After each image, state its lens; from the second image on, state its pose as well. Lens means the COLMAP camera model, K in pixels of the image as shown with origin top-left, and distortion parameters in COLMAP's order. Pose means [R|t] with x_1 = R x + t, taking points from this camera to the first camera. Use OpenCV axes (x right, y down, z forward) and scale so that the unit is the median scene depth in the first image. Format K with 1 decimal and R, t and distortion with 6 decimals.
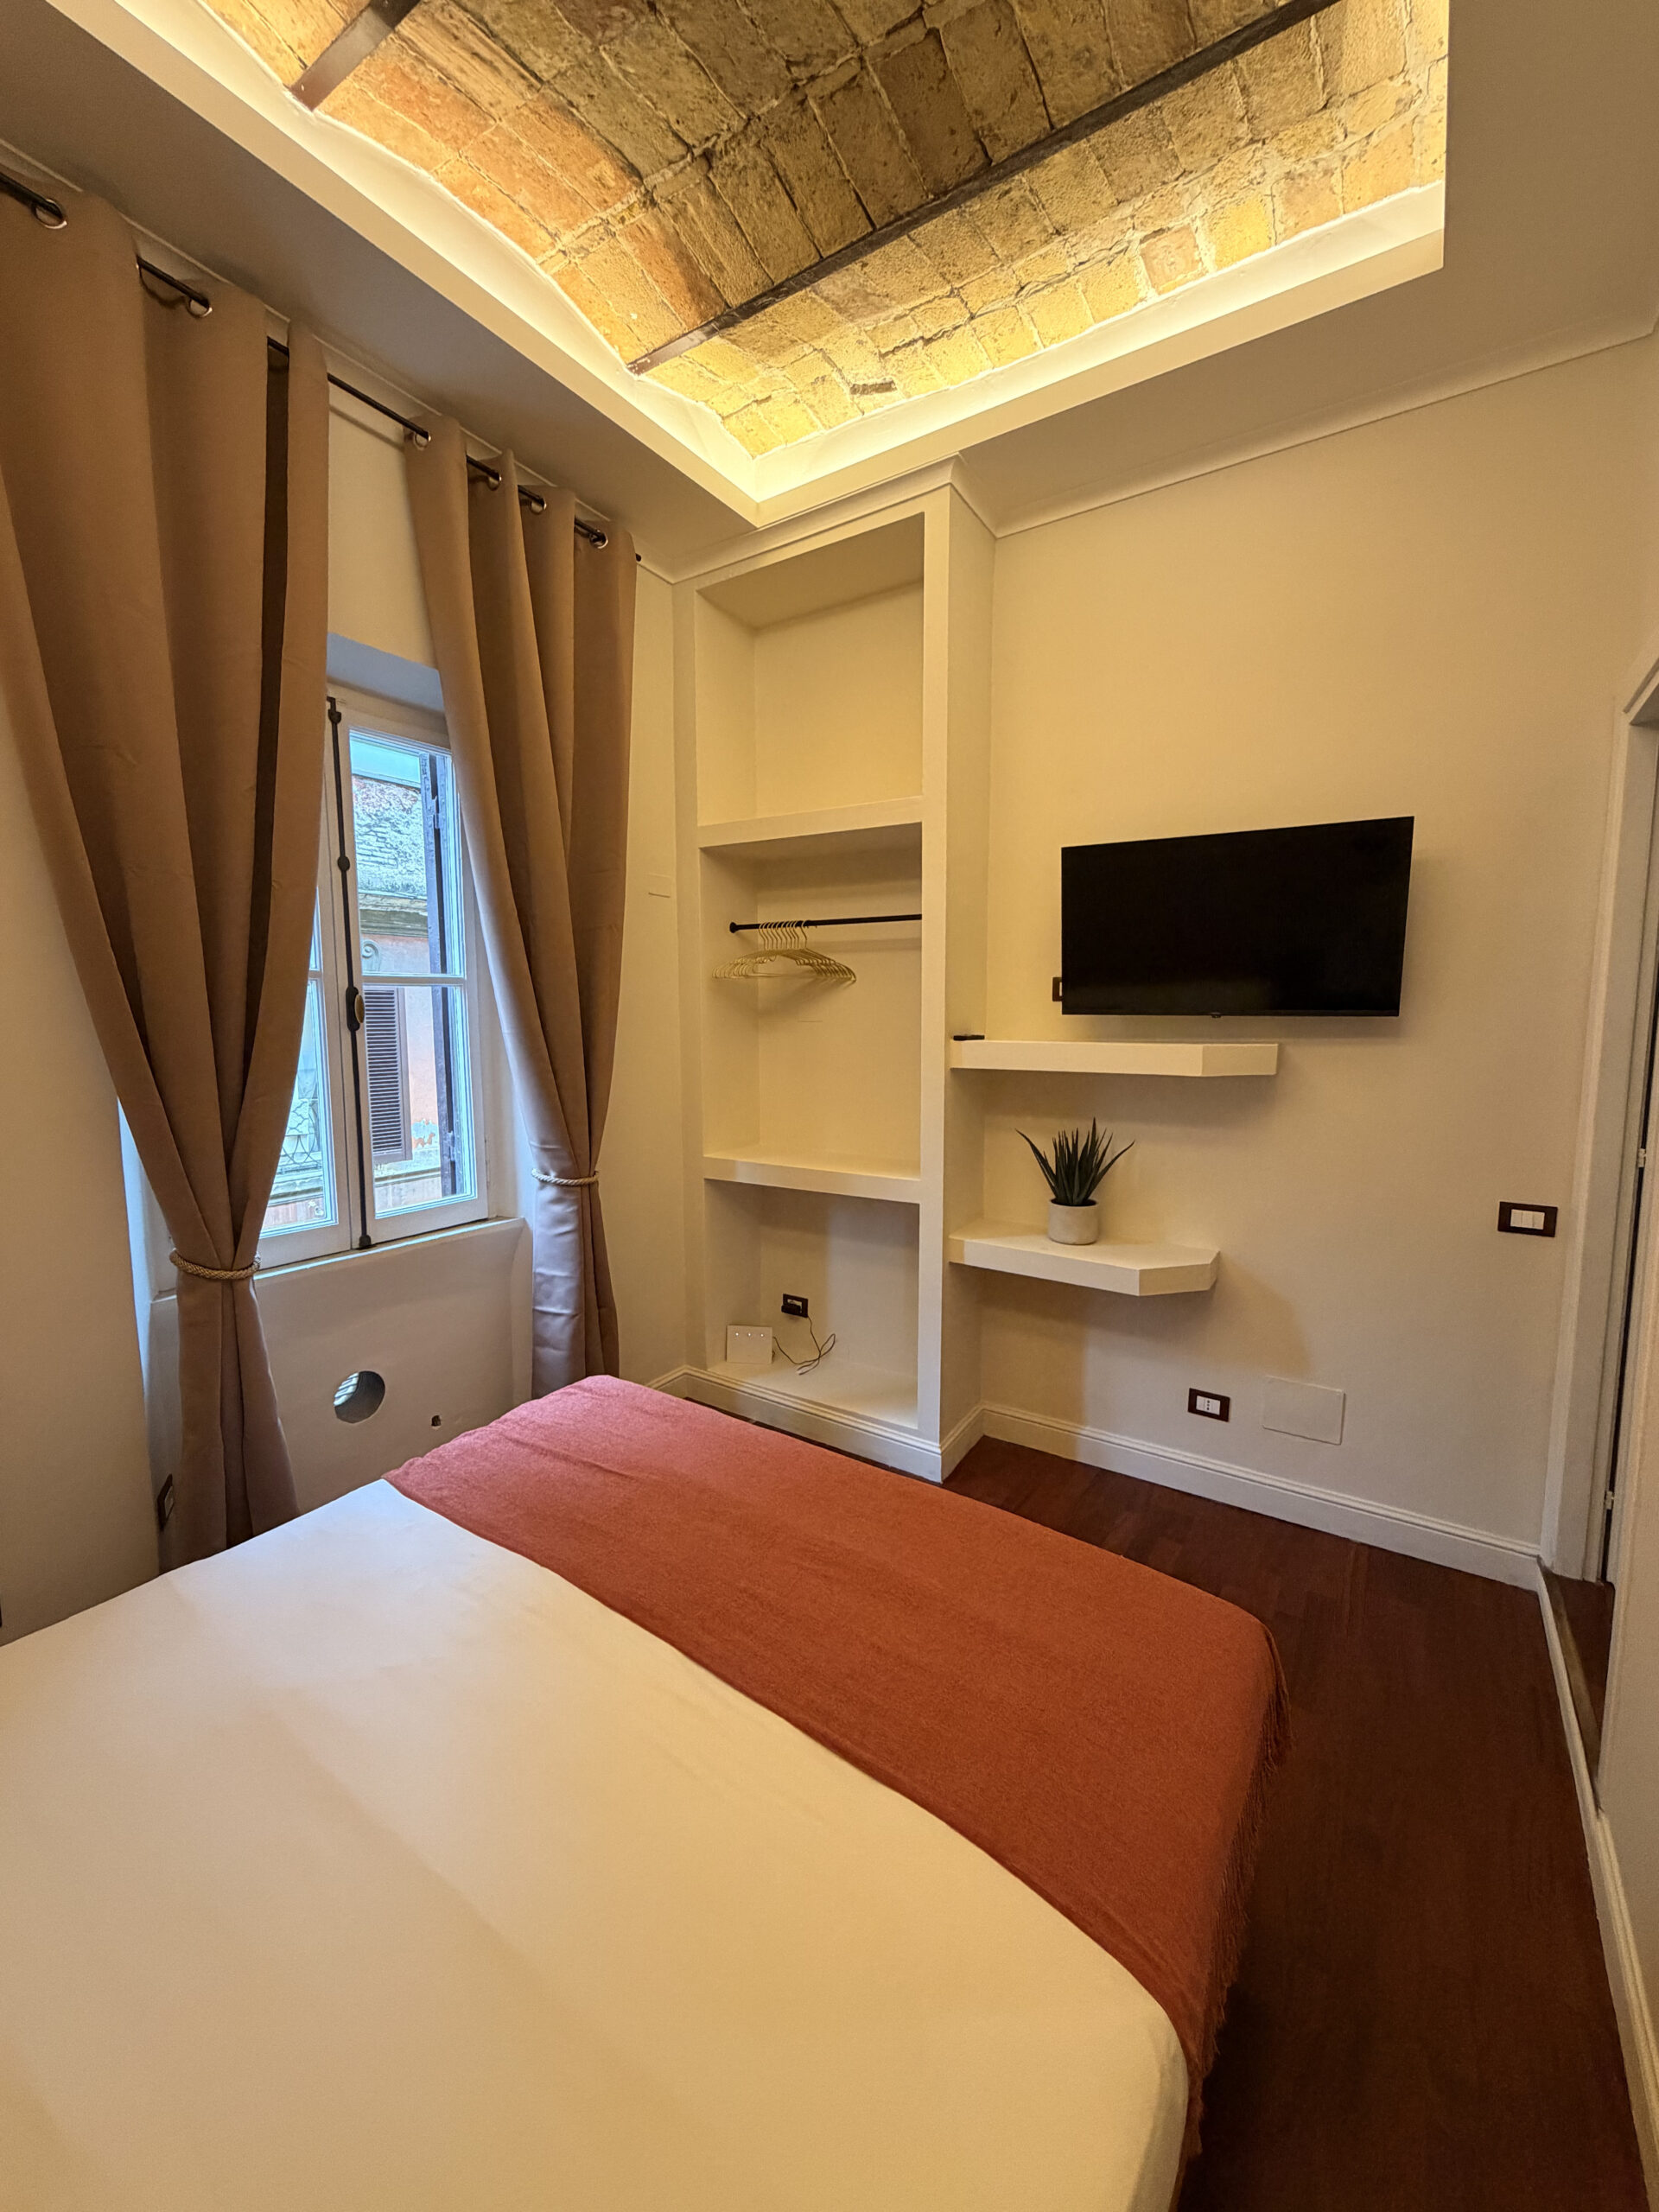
lens RADIAL K [[871.1, 0, 830.7], [0, 871.1, 1104.4], [0, 0, 1]] dist [0.001554, 0.000490]
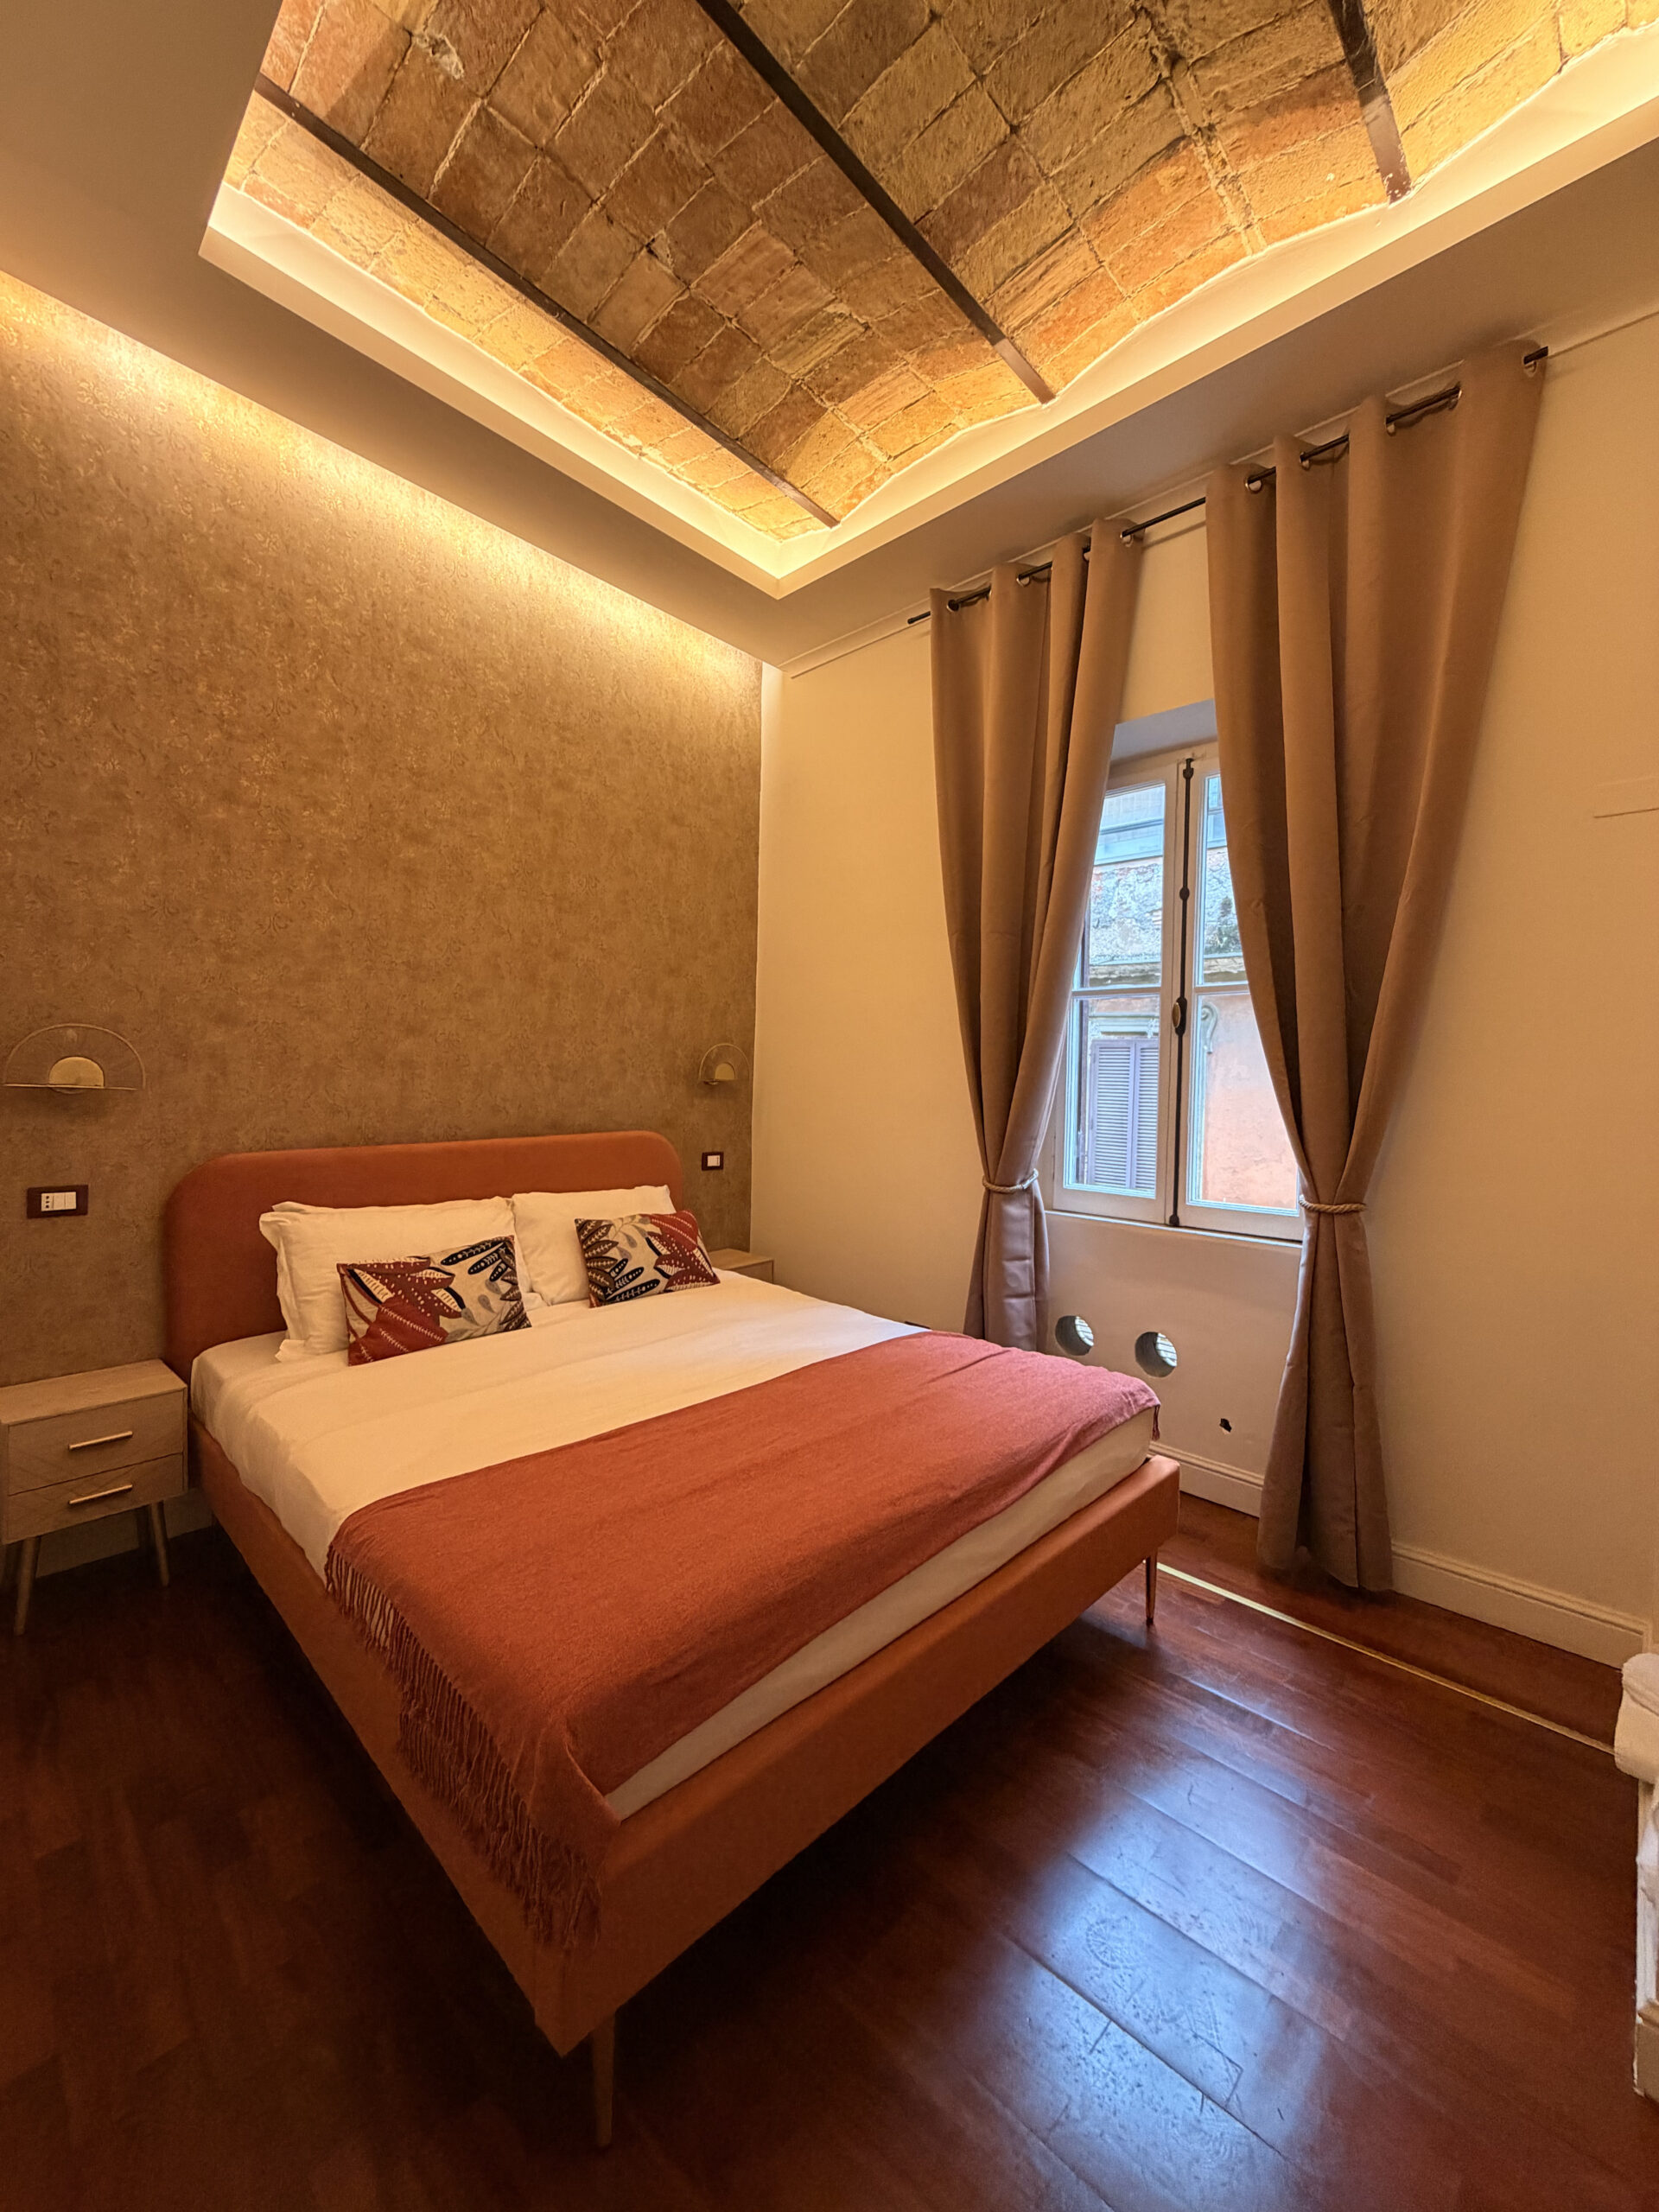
lens RADIAL K [[871.1, 0, 826.0], [0, 871.1, 1104.9], [0, 0, 1]] dist [0.001554, 0.000490]
pose [[-0.174607, 0.023653, -0.984354, 0.819579], [-0.135177, 0.989670, 0.047758, 0.017641], [0.975315, 0.141400, -0.169606, 0.905262]]
